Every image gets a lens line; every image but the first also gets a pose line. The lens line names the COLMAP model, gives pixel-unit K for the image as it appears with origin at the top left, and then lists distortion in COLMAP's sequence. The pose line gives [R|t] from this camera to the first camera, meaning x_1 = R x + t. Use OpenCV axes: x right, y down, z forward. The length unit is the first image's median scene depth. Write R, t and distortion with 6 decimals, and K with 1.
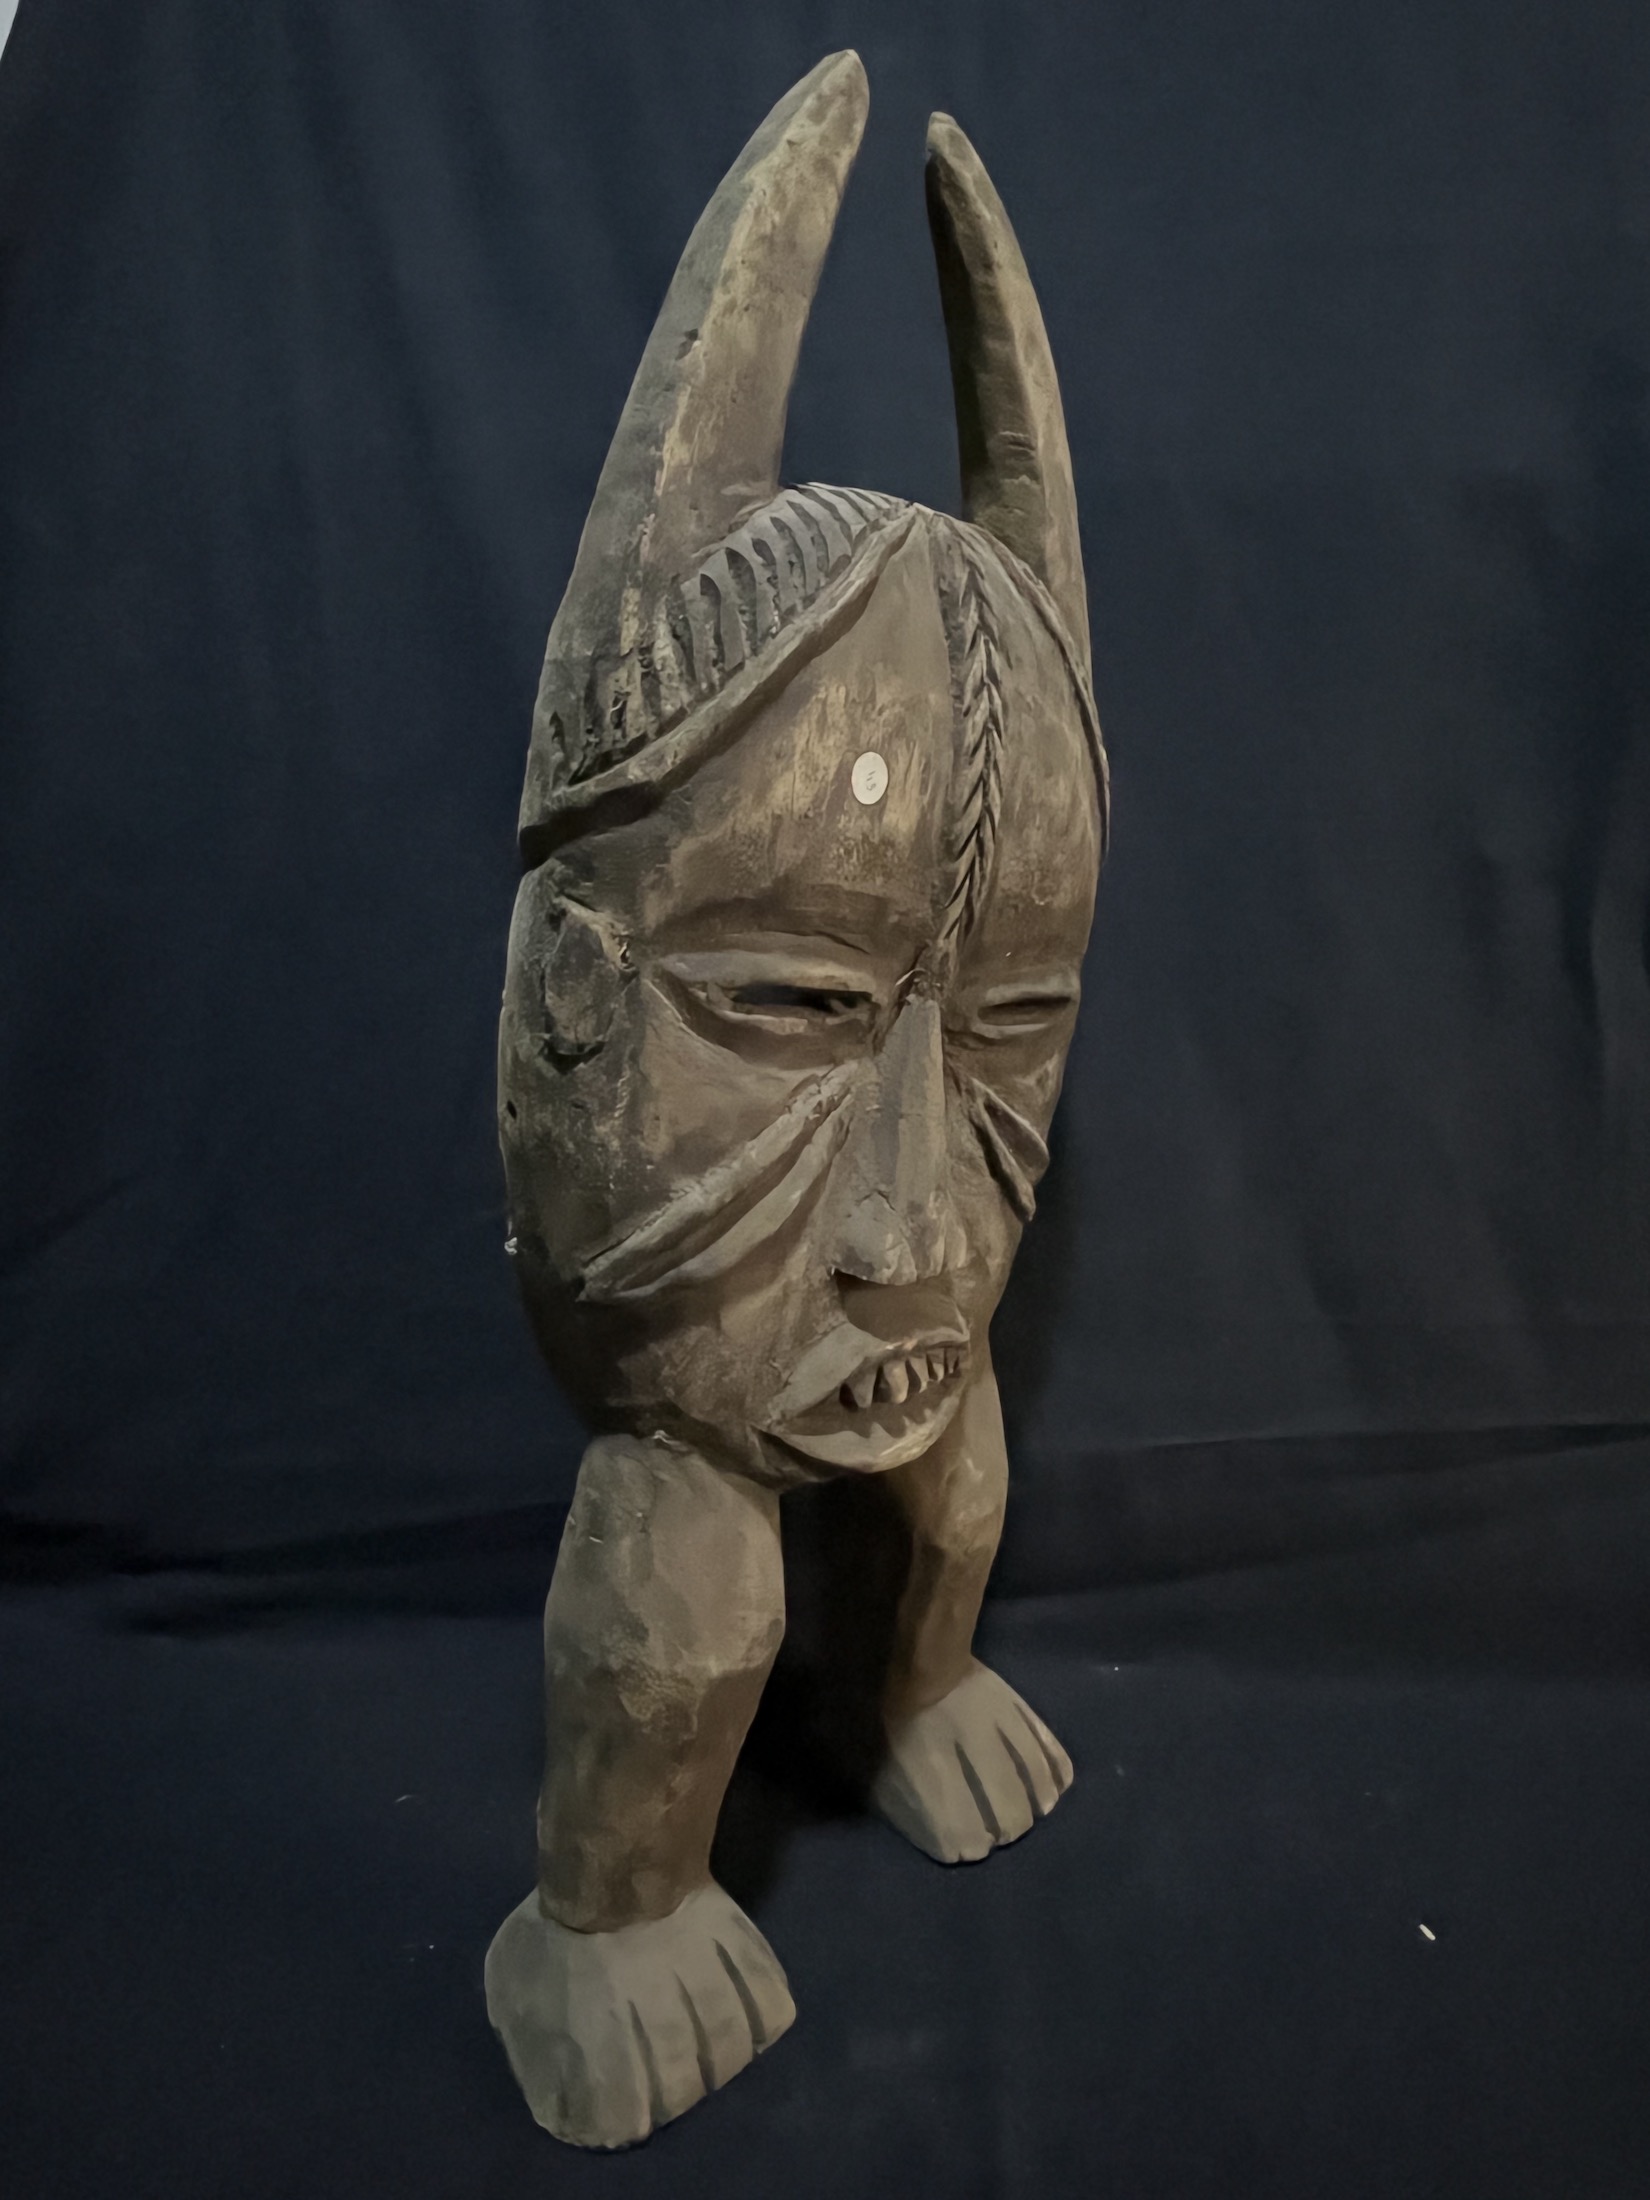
lens RADIAL K [[1353.5, 0, 833.6], [0, 1353.5, 1077.5], [0, 0, 1]] dist [-0.002749, -0.002117]
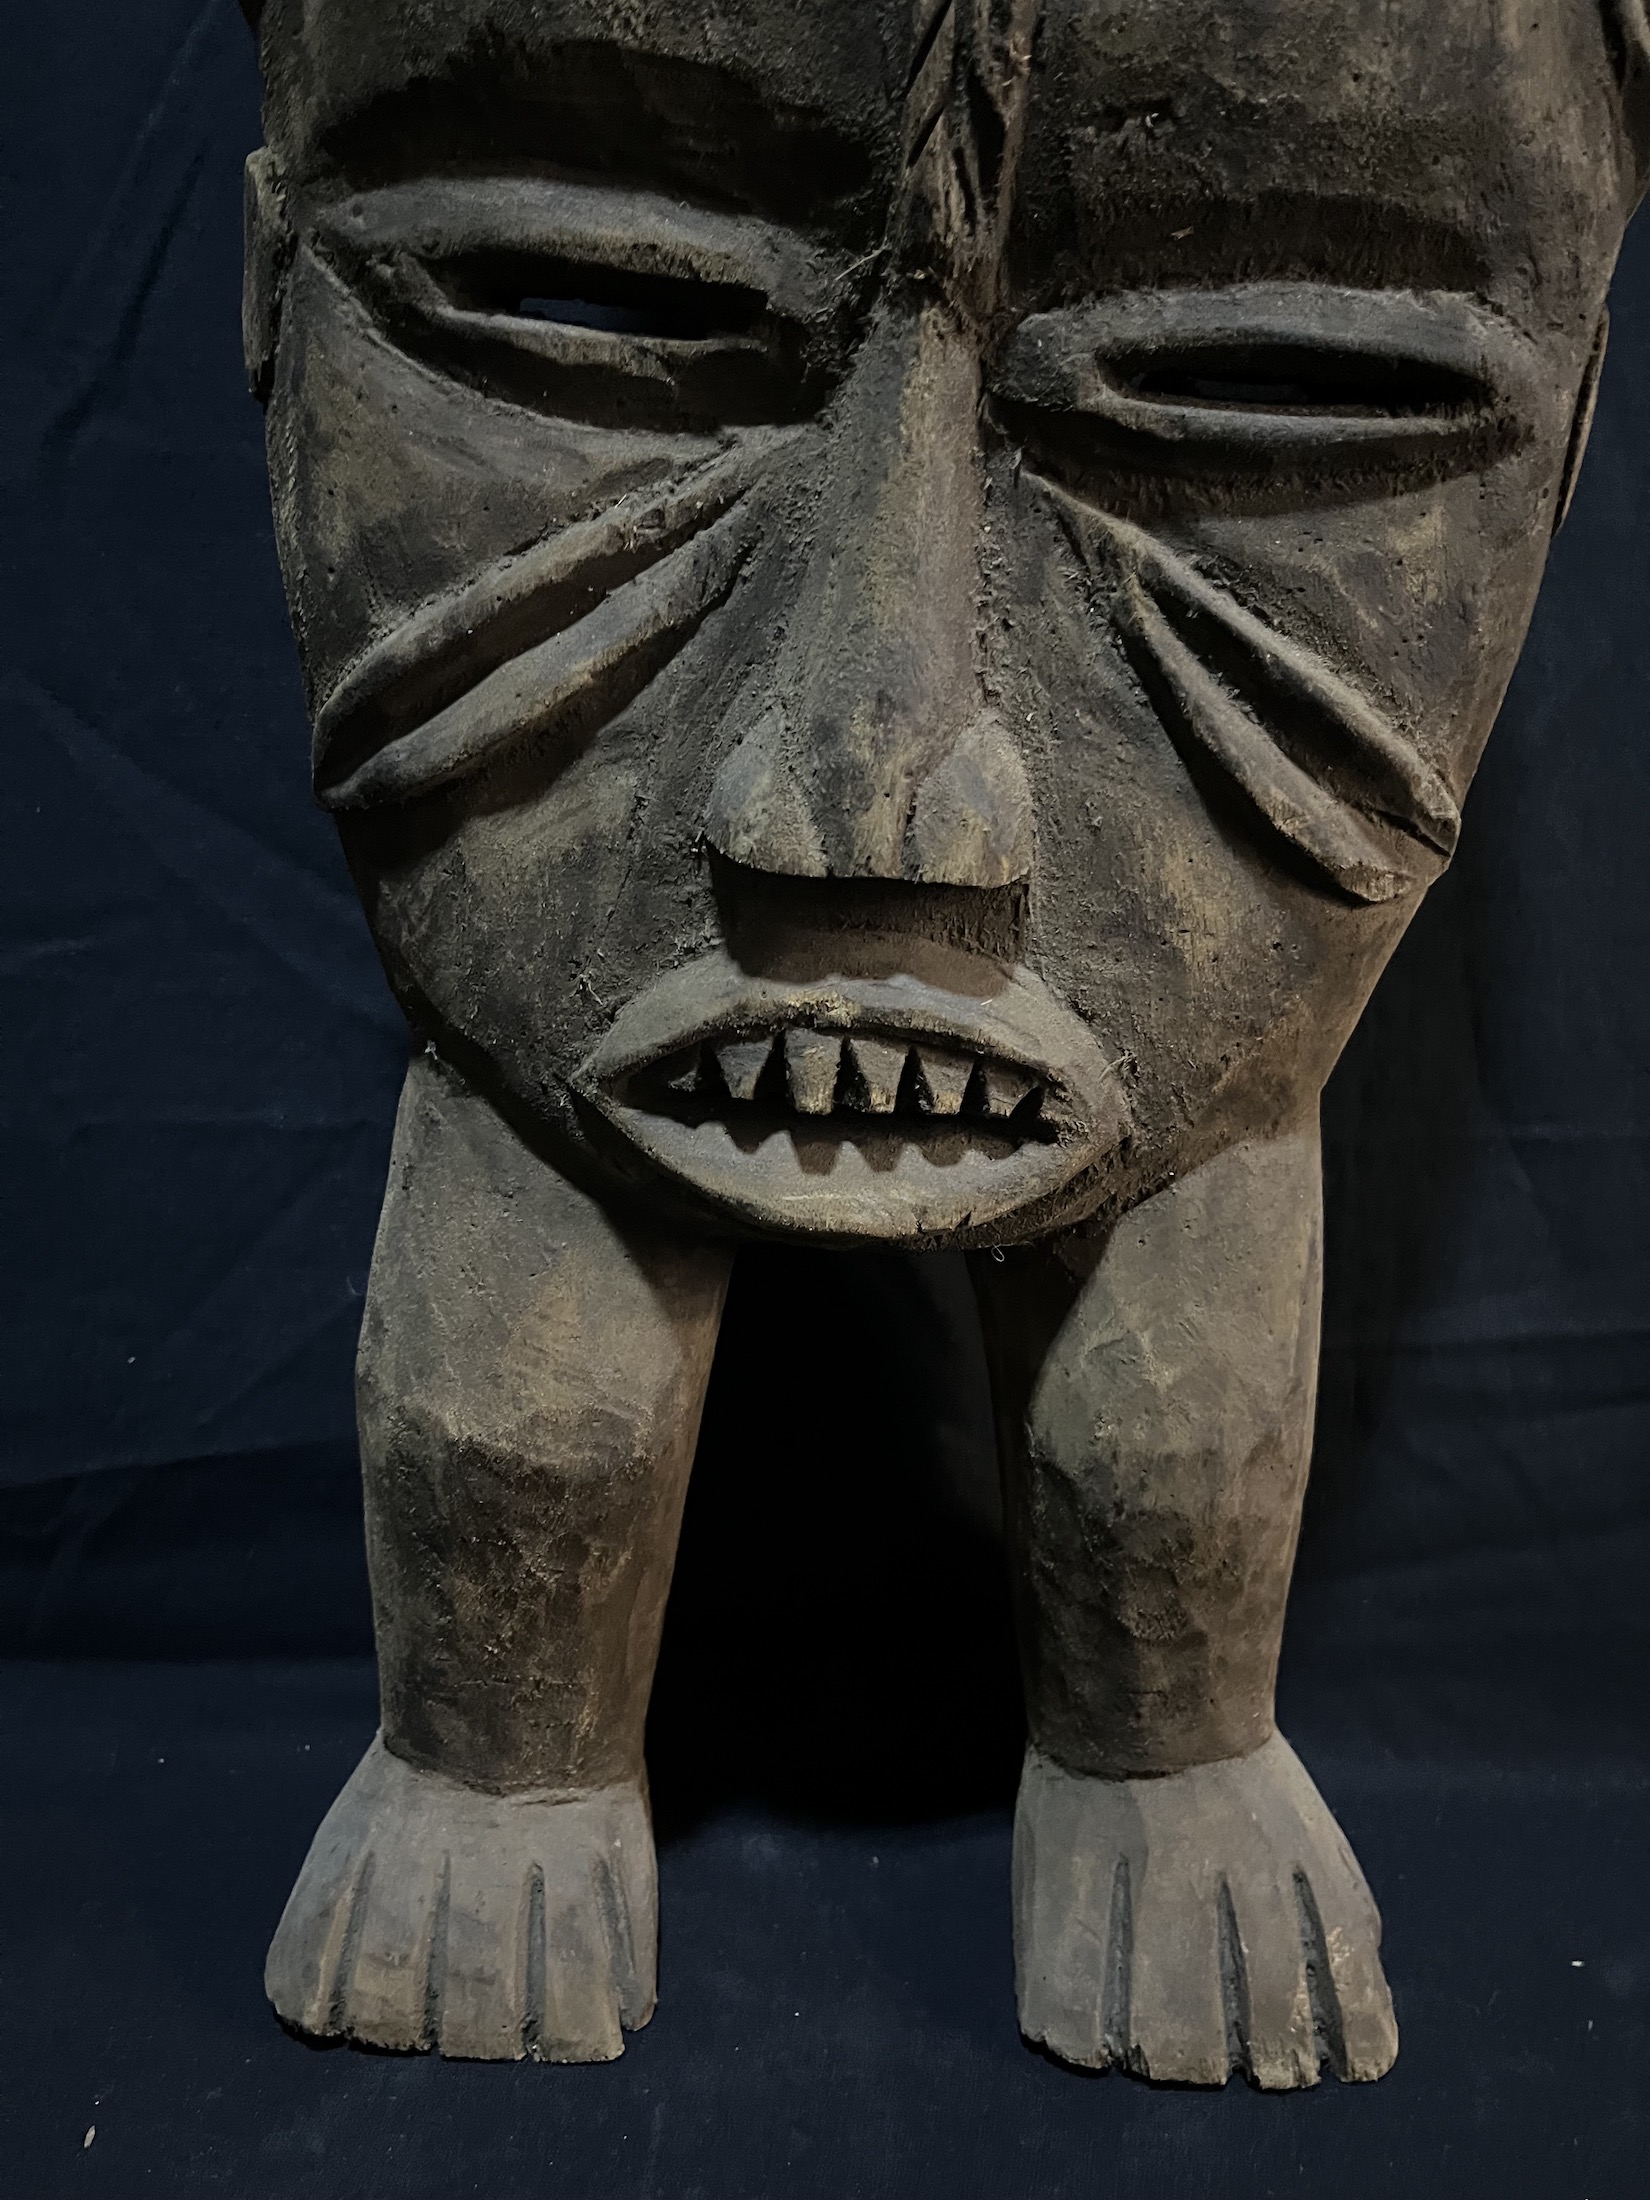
lens RADIAL K [[1663.6, 0, 825.0], [0, 1663.6, 1100.0], [0, 0, 1]] dist [0.052466, -0.101210]
pose [[0.679188, 0.182188, -0.710993, 0.604229], [-0.136032, 0.983166, 0.121985, 0.175359], [0.721248, 0.013867, 0.692538, 0.616761]]
